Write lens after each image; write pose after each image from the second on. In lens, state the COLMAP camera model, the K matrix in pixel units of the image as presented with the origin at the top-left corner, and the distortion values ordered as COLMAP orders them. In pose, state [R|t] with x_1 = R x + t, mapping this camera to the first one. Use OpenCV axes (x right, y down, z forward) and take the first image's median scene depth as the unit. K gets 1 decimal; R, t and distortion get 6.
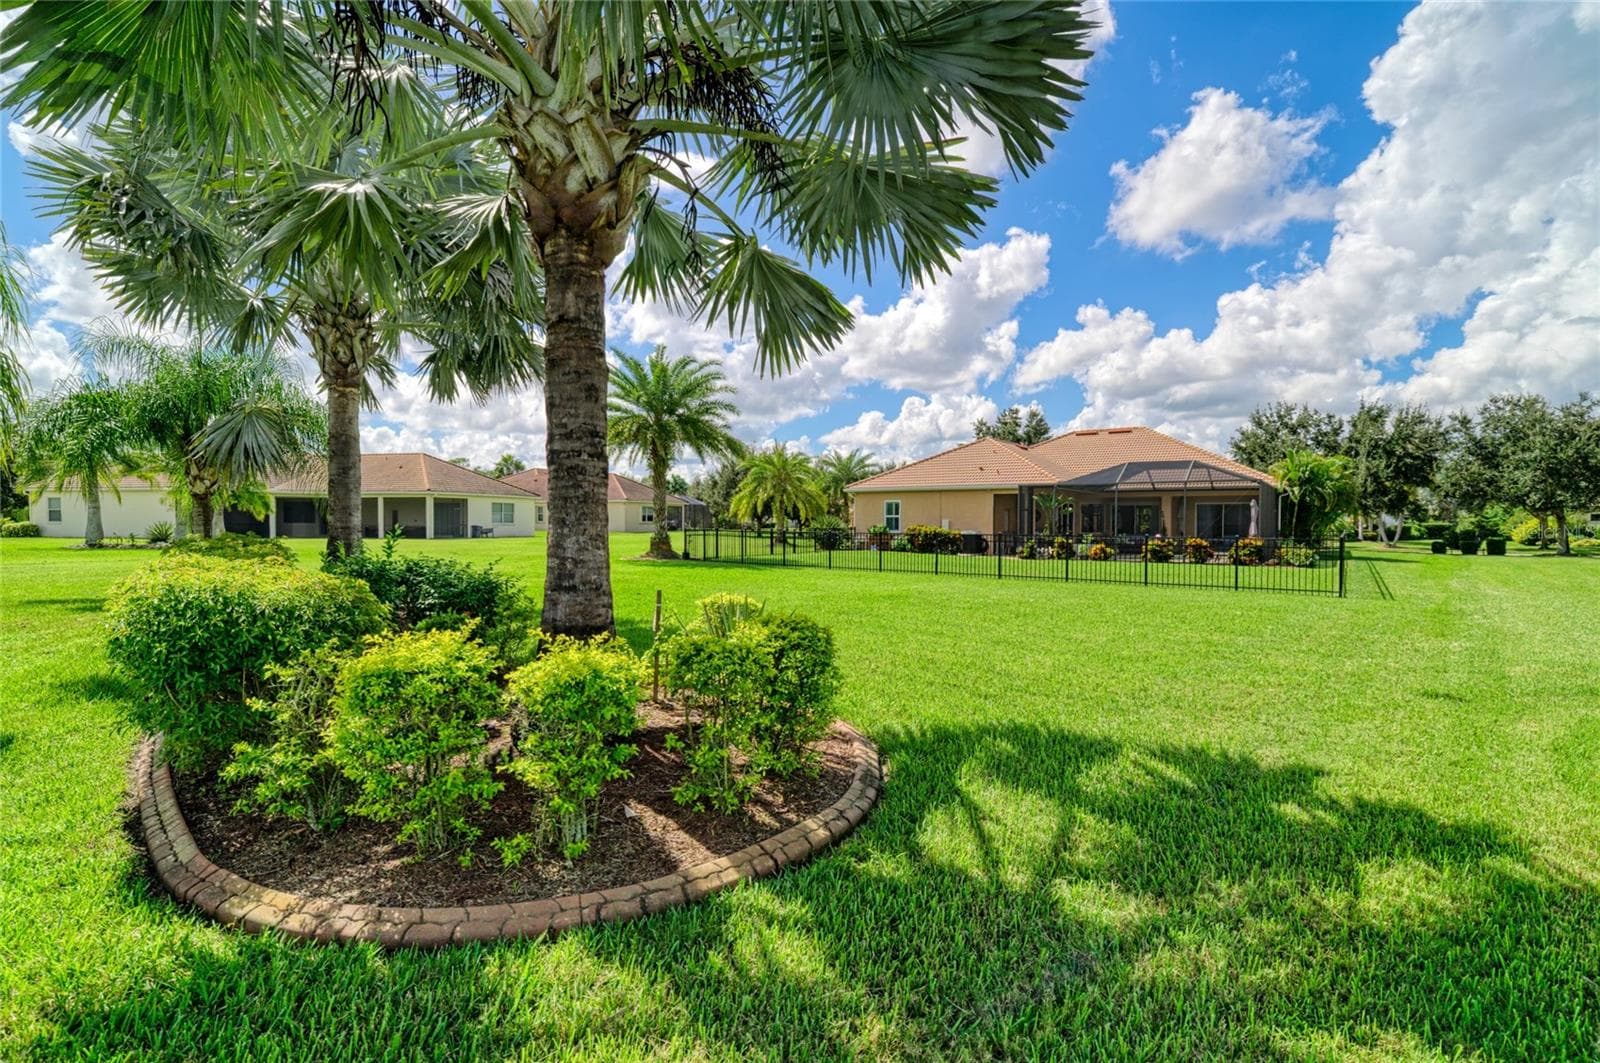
lens RADIAL K [[737.8, 0, 800.0], [0, 737.8, 531.5], [0, 0, 1]] dist [0.001550, 0.000076]
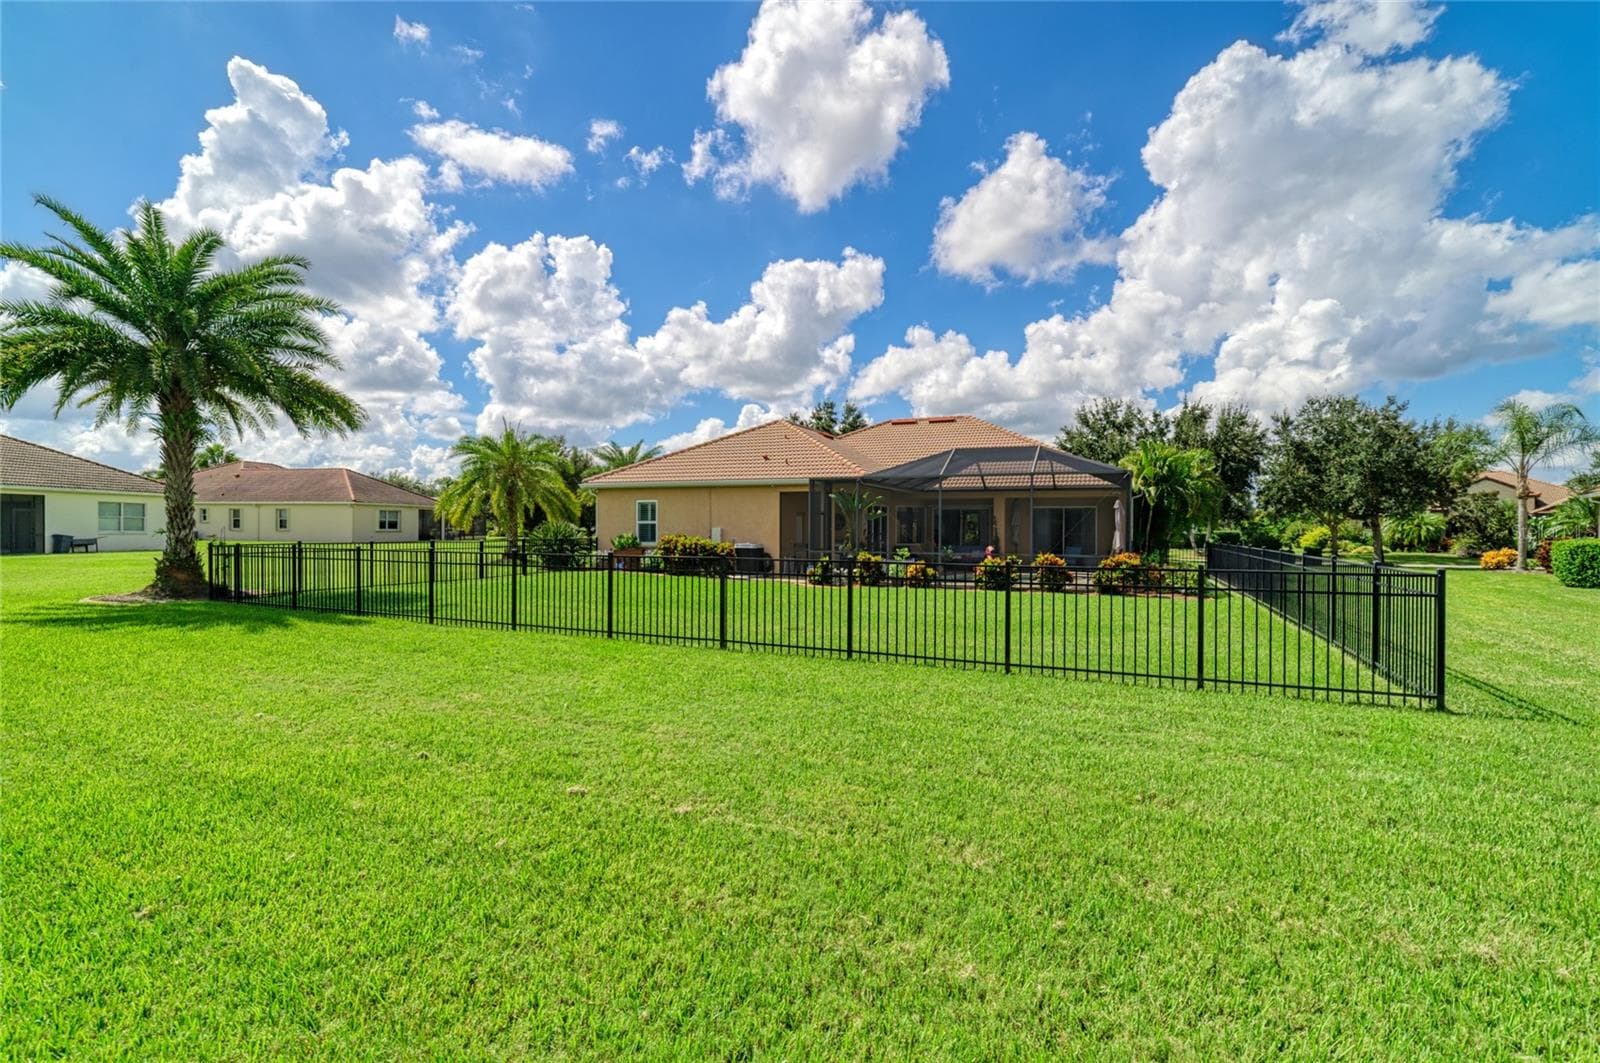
lens RADIAL K [[737.8, 0, 800.0], [0, 737.8, 531.5], [0, 0, 1]] dist [0.001550, 0.000076]
pose [[0.976648, -0.000531, 0.214845, 0.118234], [0.002433, 0.999960, -0.008588, -0.005233], [-0.214832, 0.008910, 0.976610, 0.275449]]
